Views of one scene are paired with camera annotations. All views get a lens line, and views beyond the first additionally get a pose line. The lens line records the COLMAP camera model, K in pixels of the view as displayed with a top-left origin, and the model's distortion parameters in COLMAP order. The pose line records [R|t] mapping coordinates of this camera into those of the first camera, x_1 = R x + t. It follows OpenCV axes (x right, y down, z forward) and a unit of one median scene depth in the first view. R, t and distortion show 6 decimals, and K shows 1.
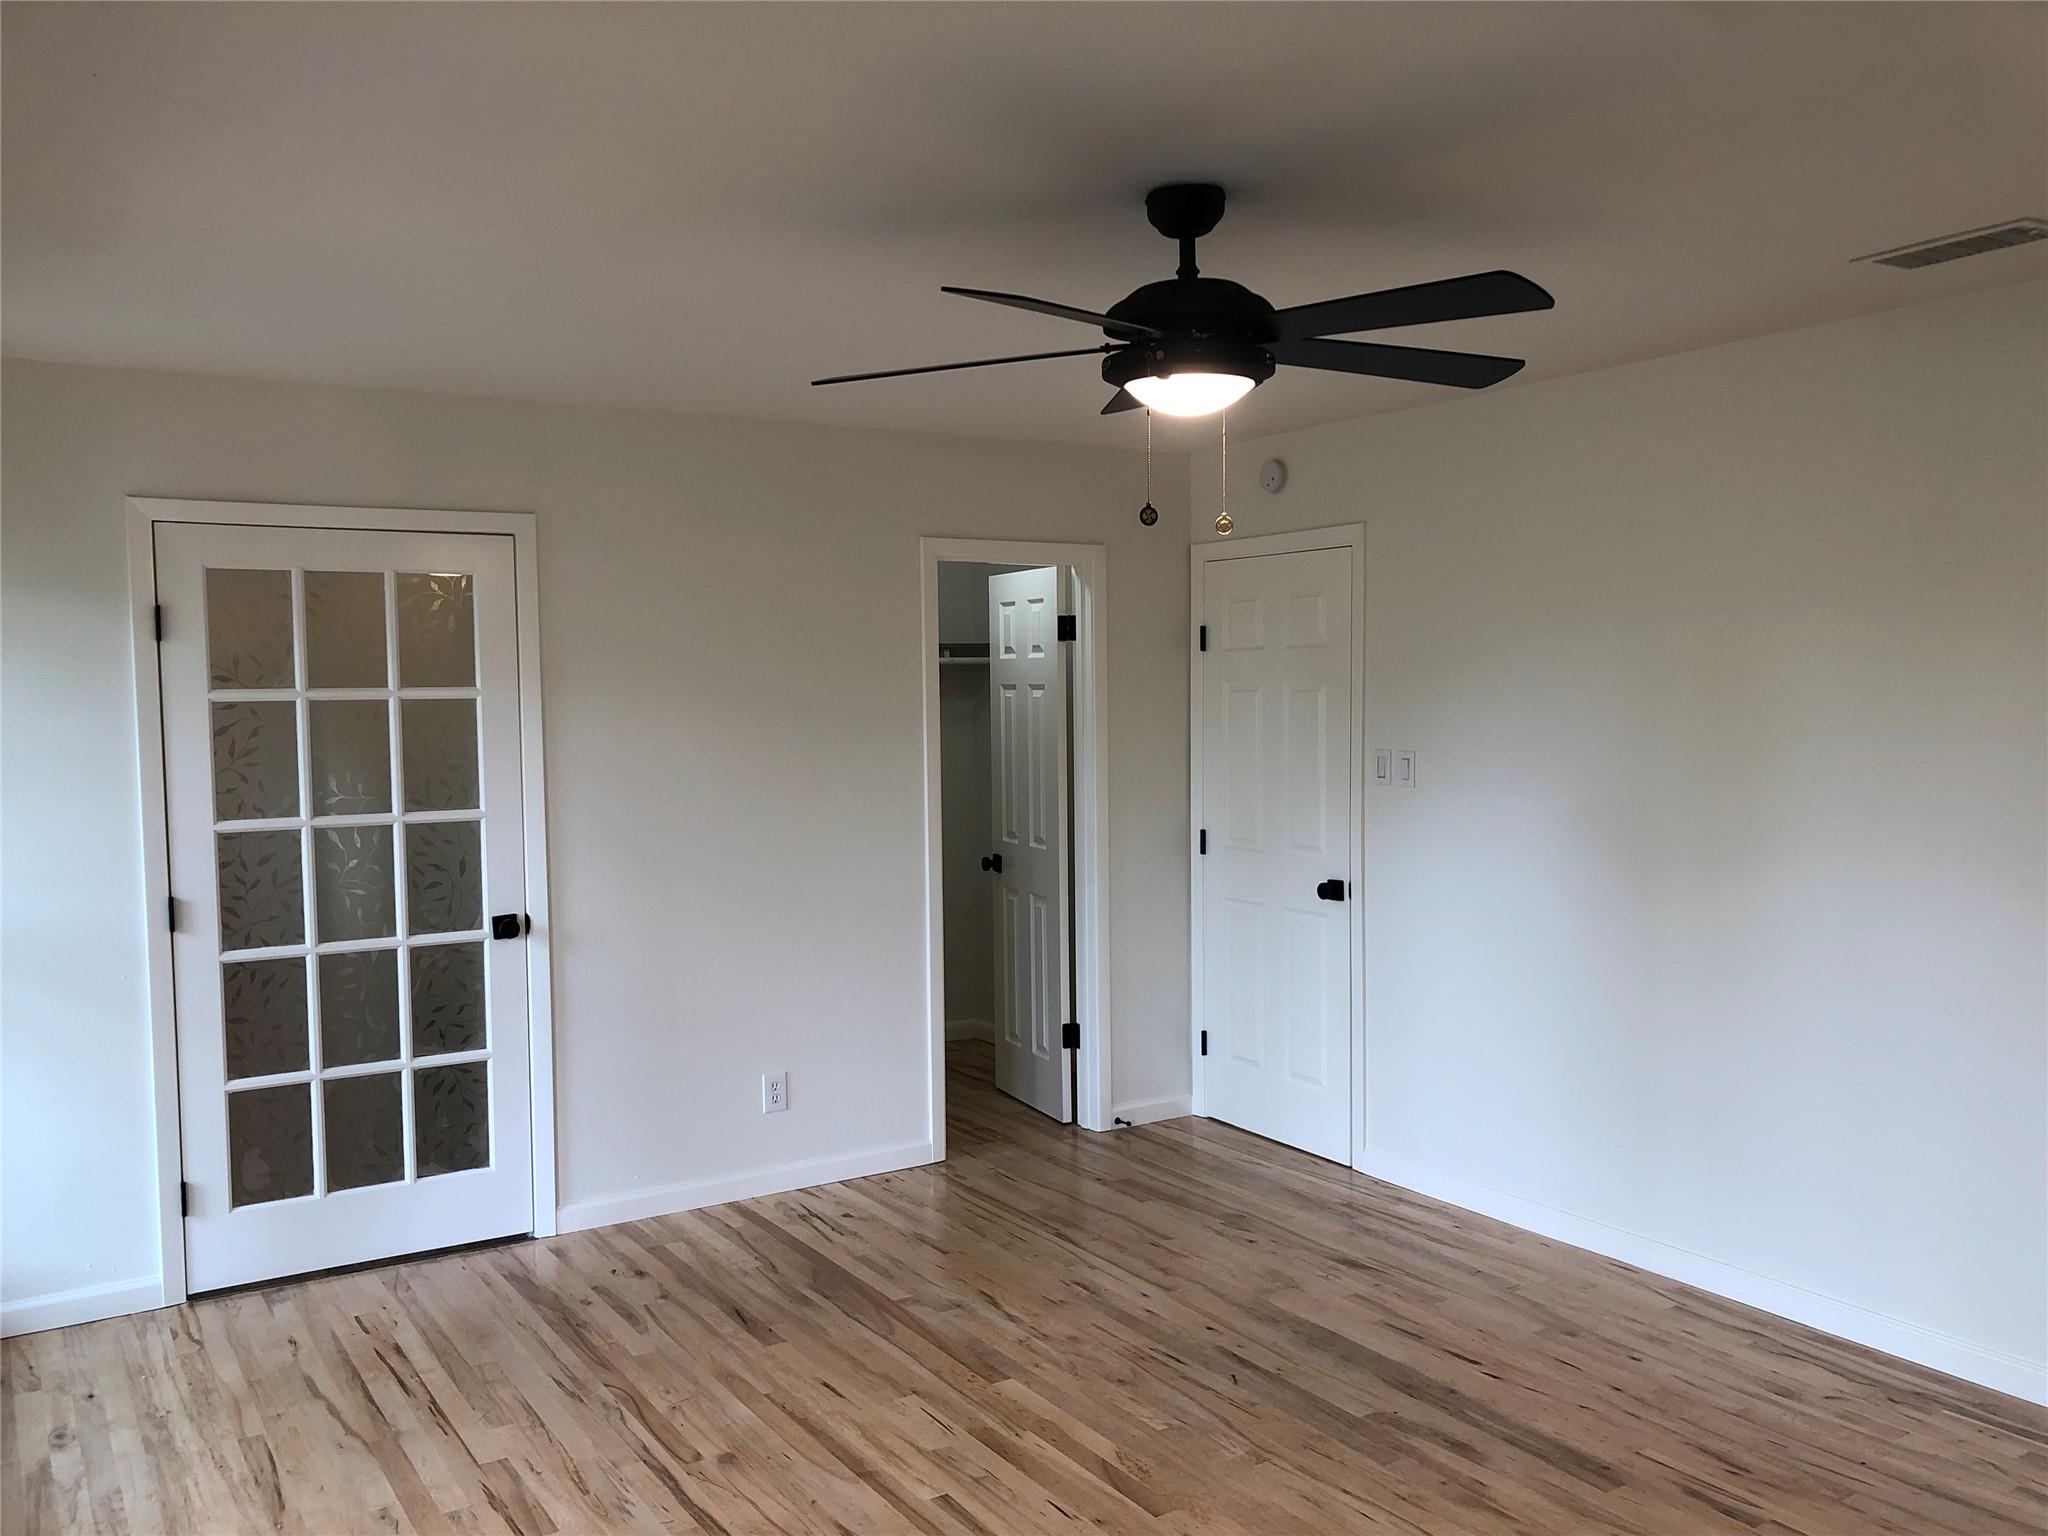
lens RADIAL K [[1655.9, 0, 1002.8], [0, 1655.9, 776.1], [0, 0, 1]] dist [0.023698, -0.031074]
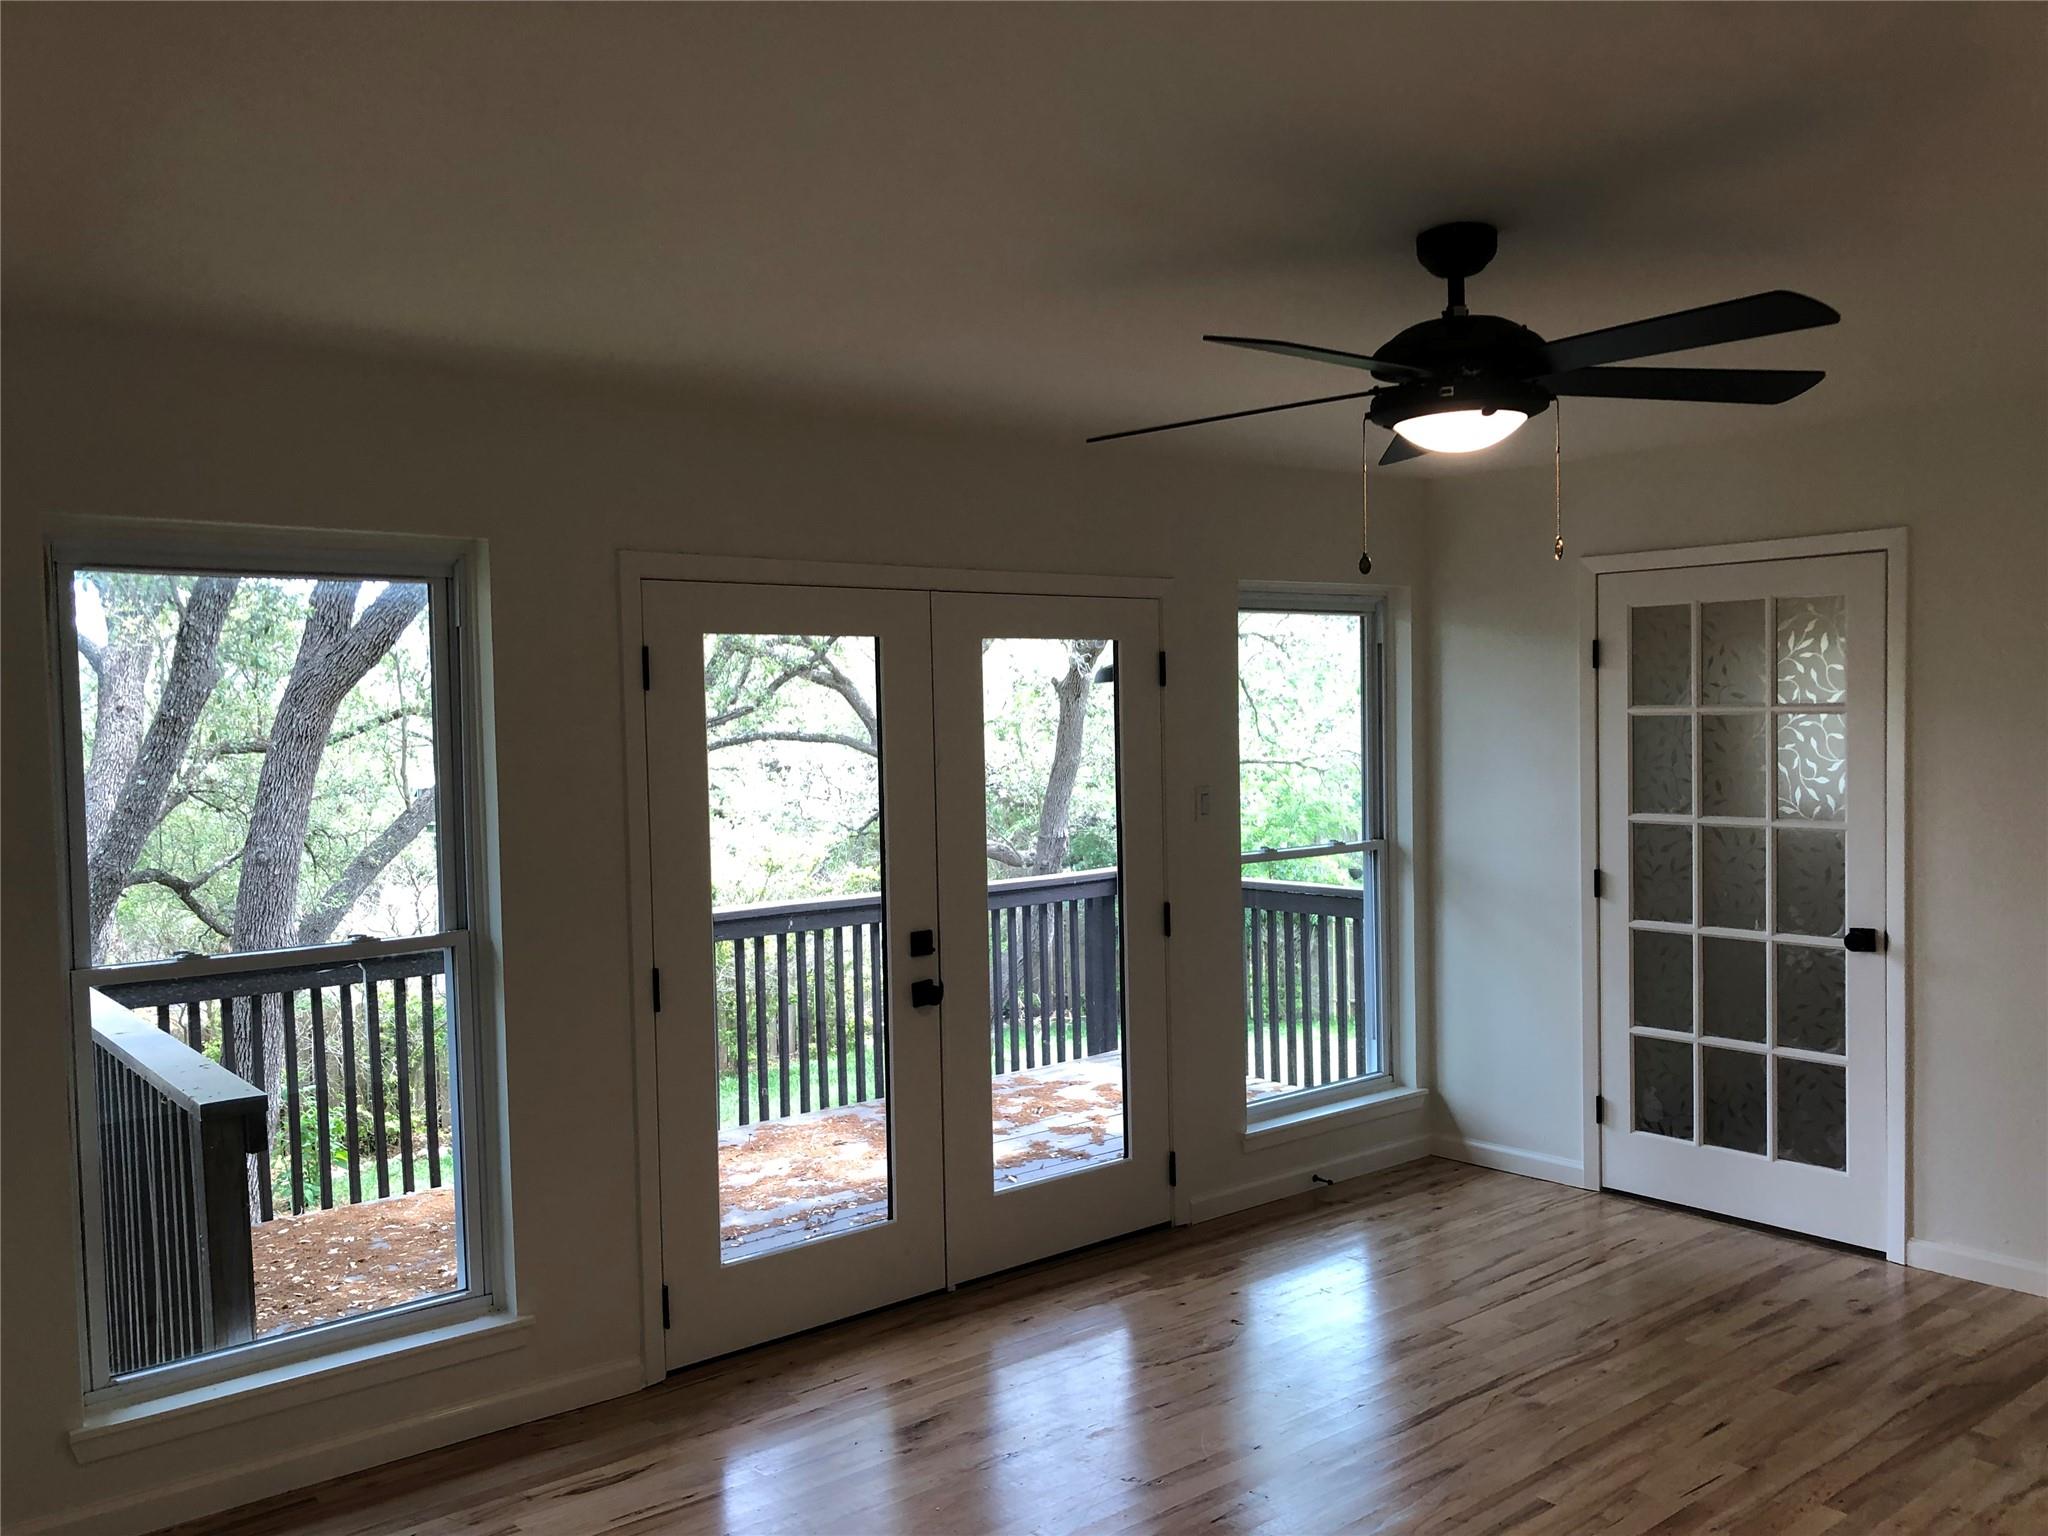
lens RADIAL K [[1655.9, 0, 1012.7], [0, 1655.9, 759.9], [0, 0, 1]] dist [0.023698, -0.031074]
pose [[0.143819, 0.041272, -0.988743, 0.663991], [-0.034336, 0.998736, 0.036695, -0.040658], [0.989008, 0.028672, 0.145054, 0.362300]]
